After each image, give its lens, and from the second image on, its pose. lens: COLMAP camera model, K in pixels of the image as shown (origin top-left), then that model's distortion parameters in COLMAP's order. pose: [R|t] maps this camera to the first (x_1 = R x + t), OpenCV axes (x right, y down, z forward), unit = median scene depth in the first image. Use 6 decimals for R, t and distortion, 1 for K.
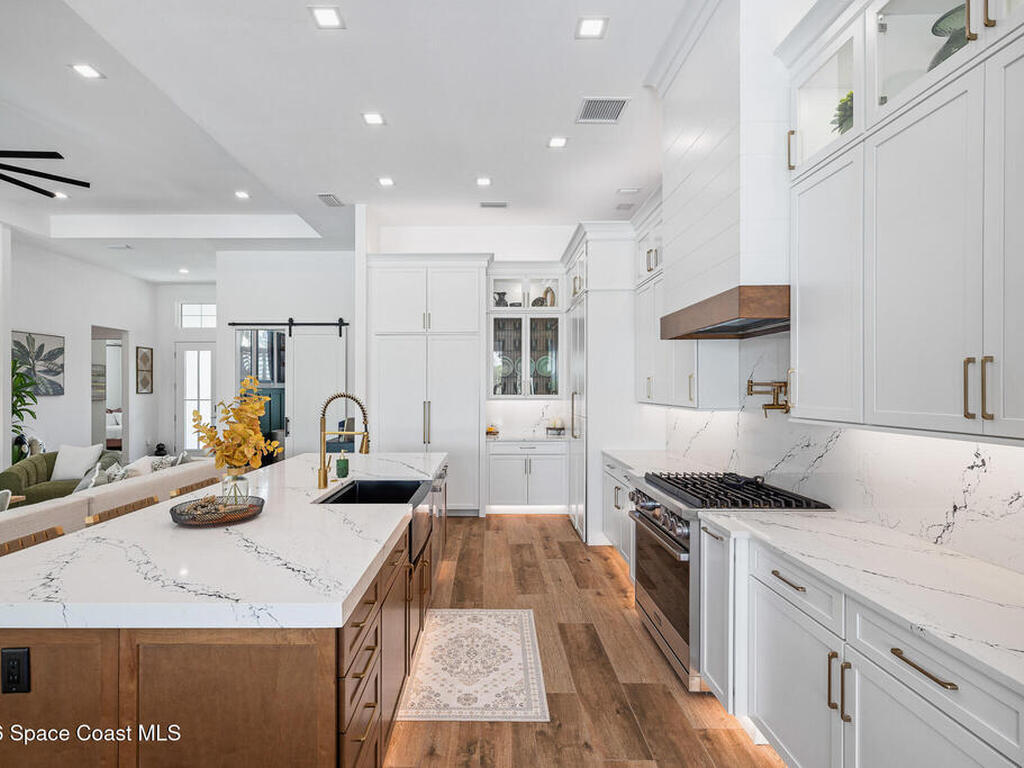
lens RADIAL K [[507.7, 0, 512.0], [0, 507.7, 384.0], [0, 0, 1]] dist [0.033334, -0.000280]
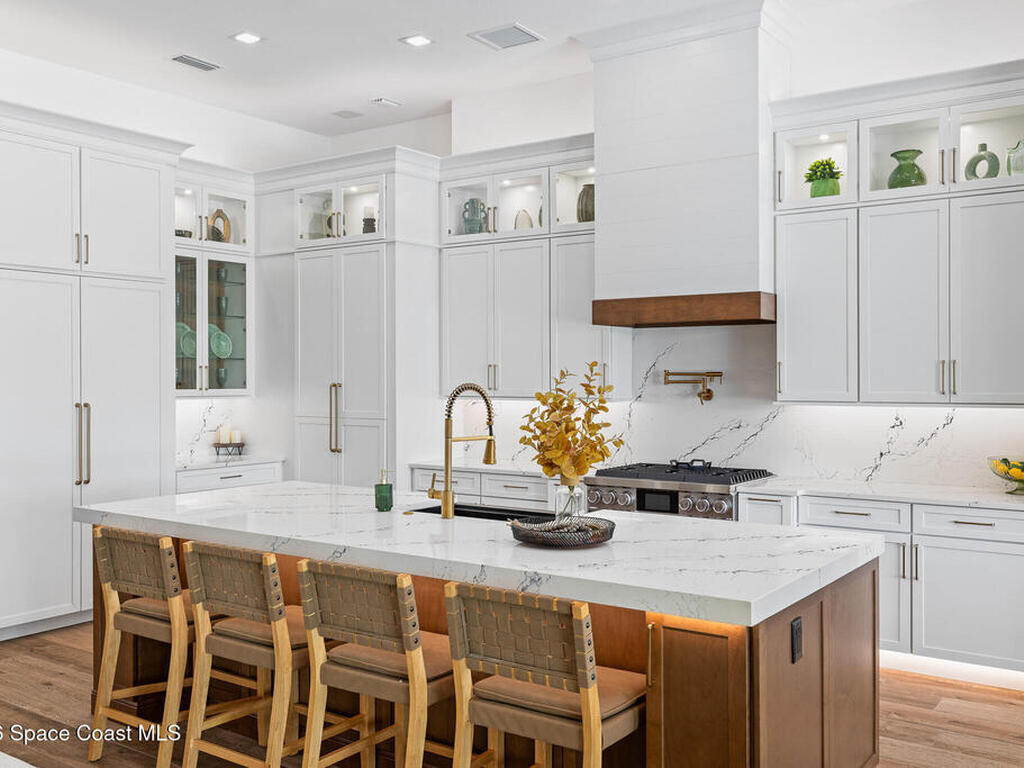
lens RADIAL K [[919.1, 0, 512.0], [0, 919.1, 384.0], [0, 0, 1]] dist [-0.014698, -0.007325]
pose [[0.593075, -0.005000, 0.805132, -0.662381], [-0.005684, 0.999930, 0.010396, 0.001788], [-0.805127, -0.010742, 0.593004, 0.087356]]
